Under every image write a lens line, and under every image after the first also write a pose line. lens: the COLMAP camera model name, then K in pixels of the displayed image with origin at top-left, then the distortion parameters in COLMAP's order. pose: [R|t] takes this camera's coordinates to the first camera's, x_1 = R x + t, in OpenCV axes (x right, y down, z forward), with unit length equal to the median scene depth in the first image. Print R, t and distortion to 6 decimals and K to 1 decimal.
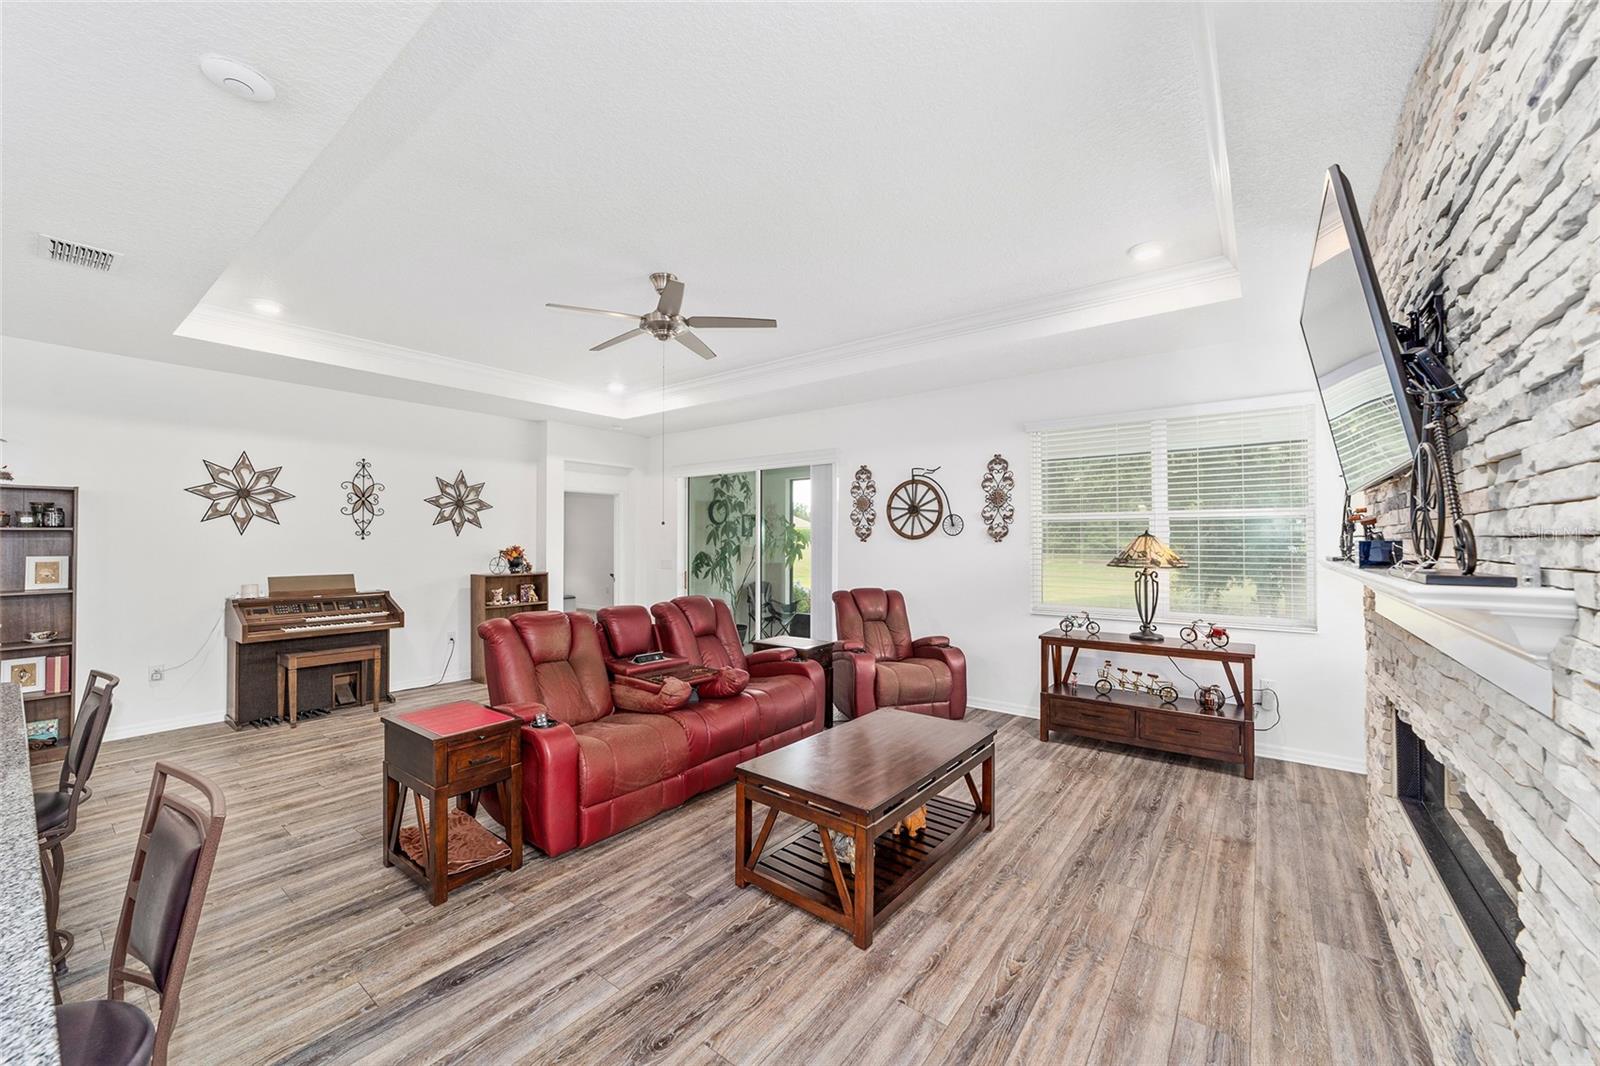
lens RADIAL K [[616.4, 0, 795.8], [0, 616.4, 535.1], [0, 0, 1]] dist [-0.010361, 0.004671]
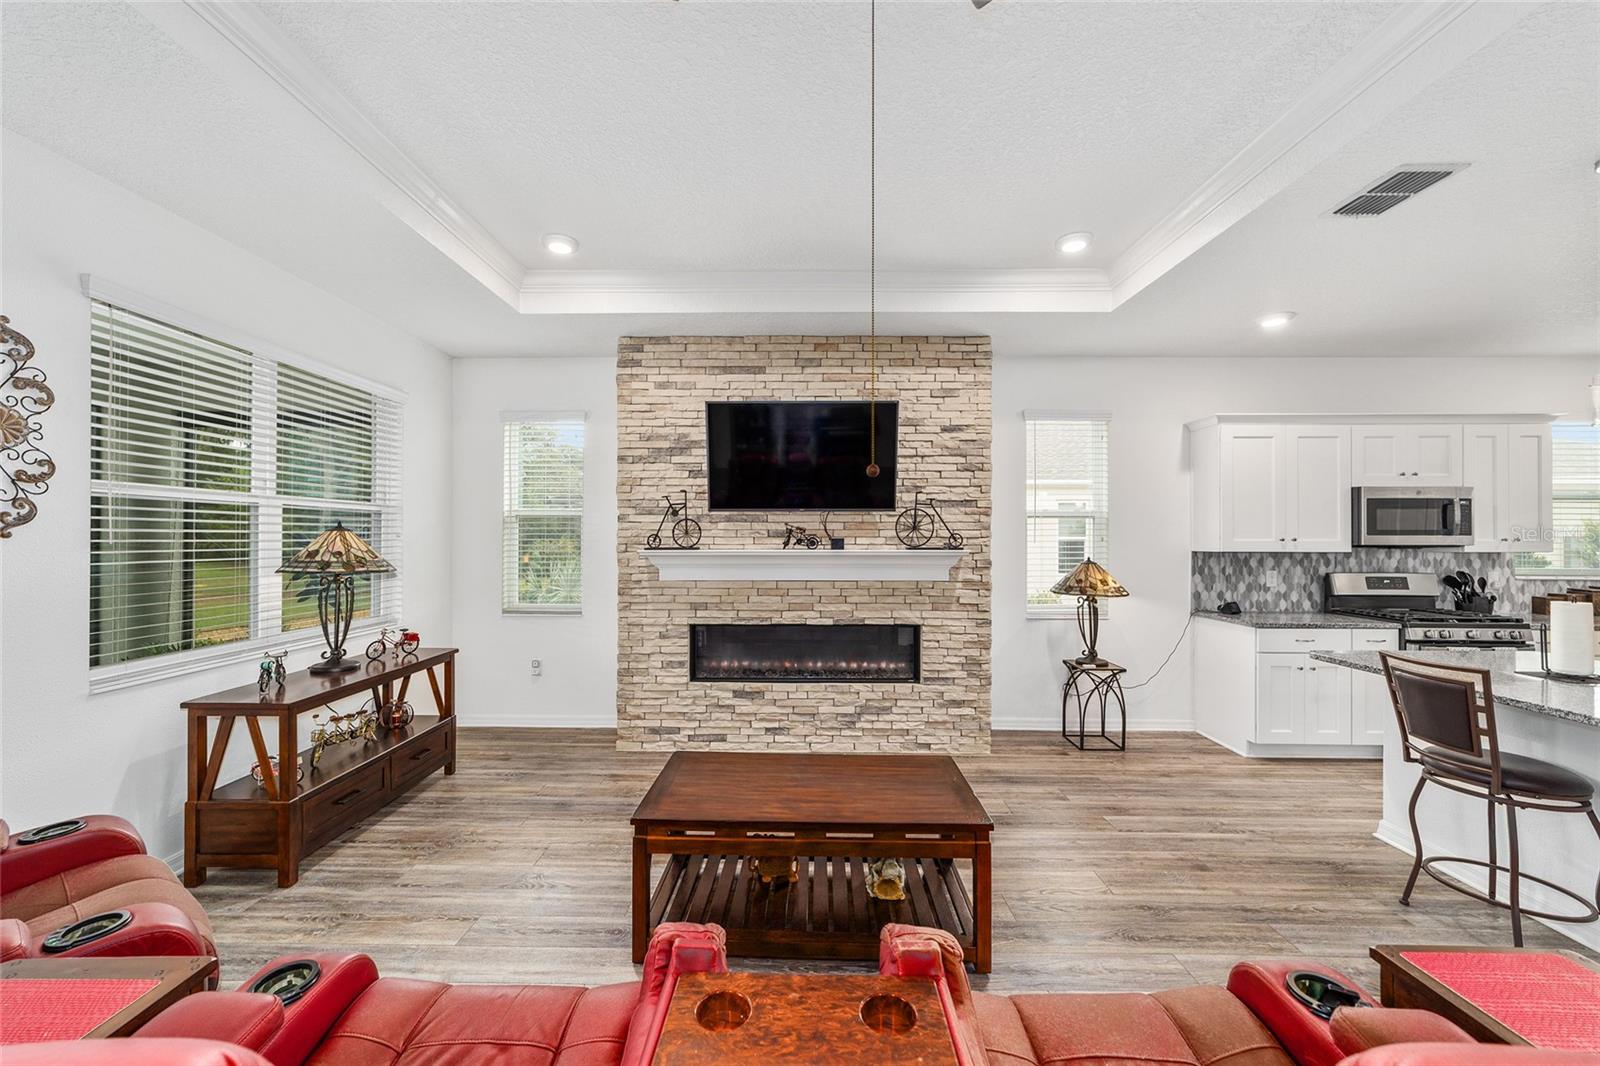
lens RADIAL K [[616.4, 0, 794.8], [0, 616.4, 530.1], [0, 0, 1]] dist [-0.010361, 0.004671]
pose [[-0.594174, 0.007446, 0.804302, -0.269112], [-0.010137, 0.999808, -0.016745, 0.006372], [-0.804273, -0.018102, -0.593984, 0.764836]]
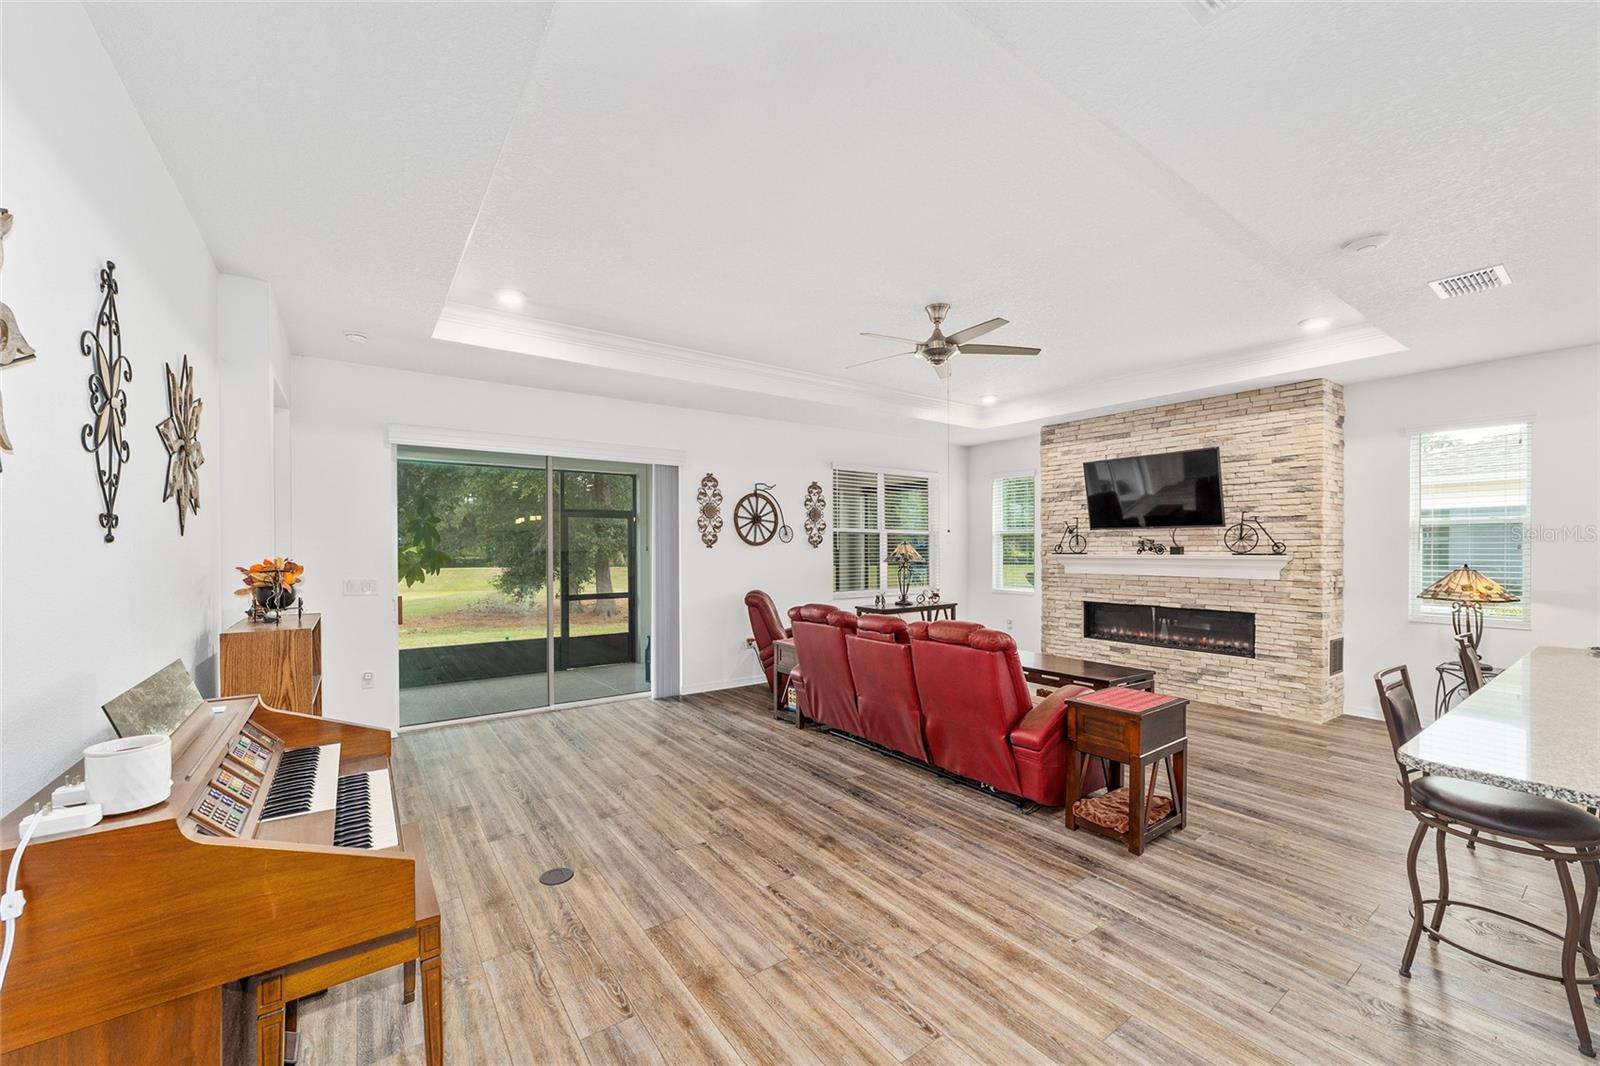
lens RADIAL K [[616.4, 0, 799.9], [0, 616.4, 544.3], [0, 0, 1]] dist [-0.010361, 0.004671]
pose [[0.287859, 0.003378, 0.957667, -0.887683], [-0.007601, 0.999970, -0.001243, 0.005324], [-0.957643, -0.006922, 0.287876, 0.604533]]
